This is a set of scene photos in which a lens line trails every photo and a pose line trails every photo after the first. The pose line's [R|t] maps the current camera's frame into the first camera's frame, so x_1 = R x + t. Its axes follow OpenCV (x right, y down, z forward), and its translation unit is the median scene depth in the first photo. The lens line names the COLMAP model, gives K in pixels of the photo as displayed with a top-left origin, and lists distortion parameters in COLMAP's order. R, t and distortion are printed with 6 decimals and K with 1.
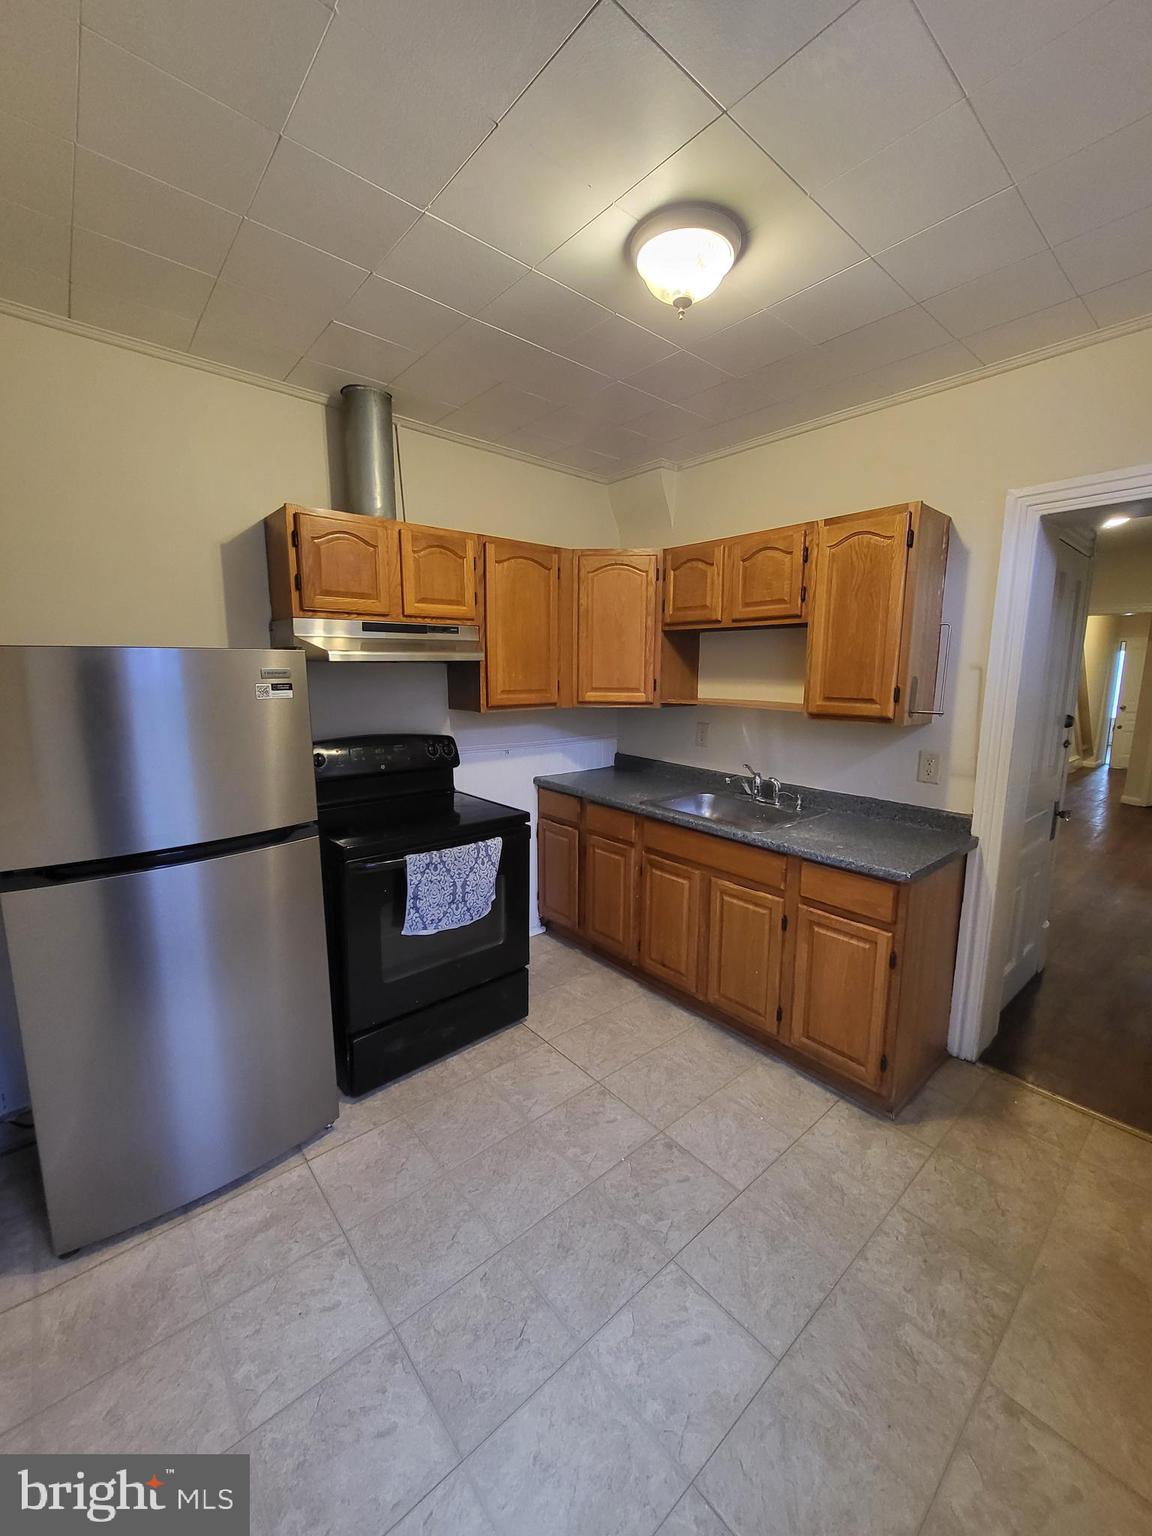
lens RADIAL K [[607.6, 0, 578.2], [0, 607.6, 762.6], [0, 0, 1]] dist [0.002259, -0.001239]
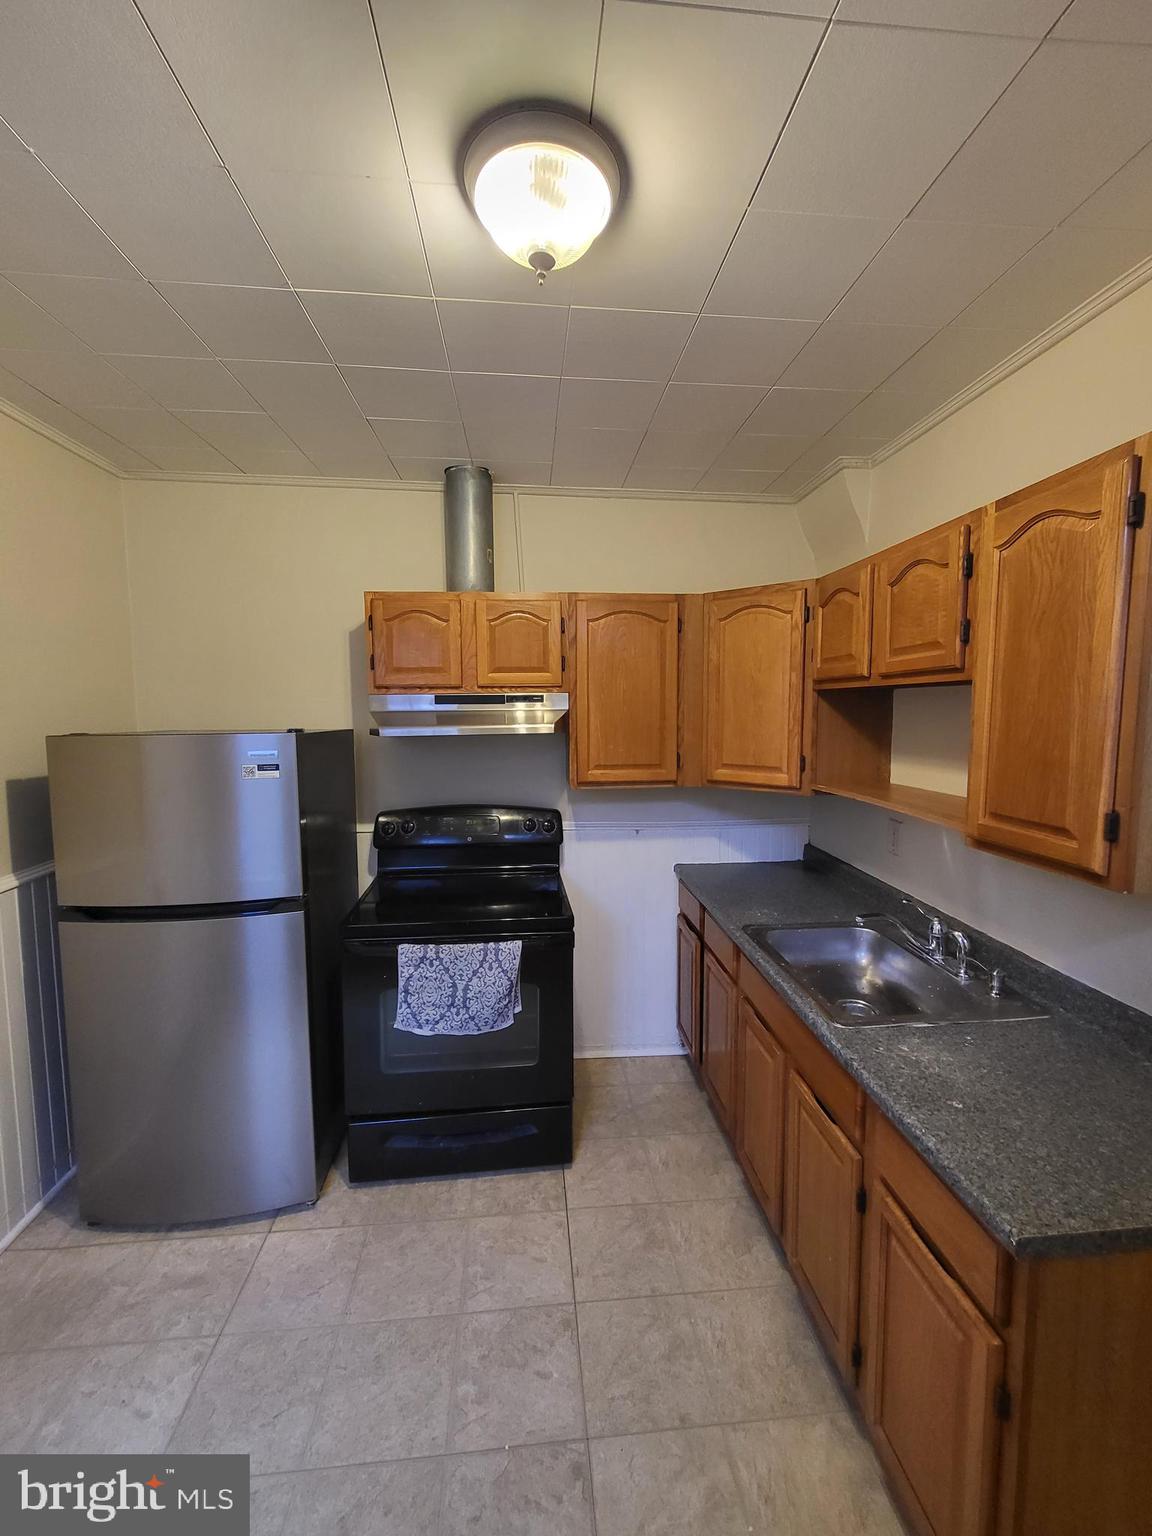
lens RADIAL K [[607.6, 0, 578.9], [0, 607.6, 761.3], [0, 0, 1]] dist [0.002259, -0.001239]
pose [[0.813122, 0.043390, -0.580473, 0.418525], [-0.083363, 0.995619, -0.042353, -0.098922], [0.576092, 0.082829, 0.813177, 0.324831]]
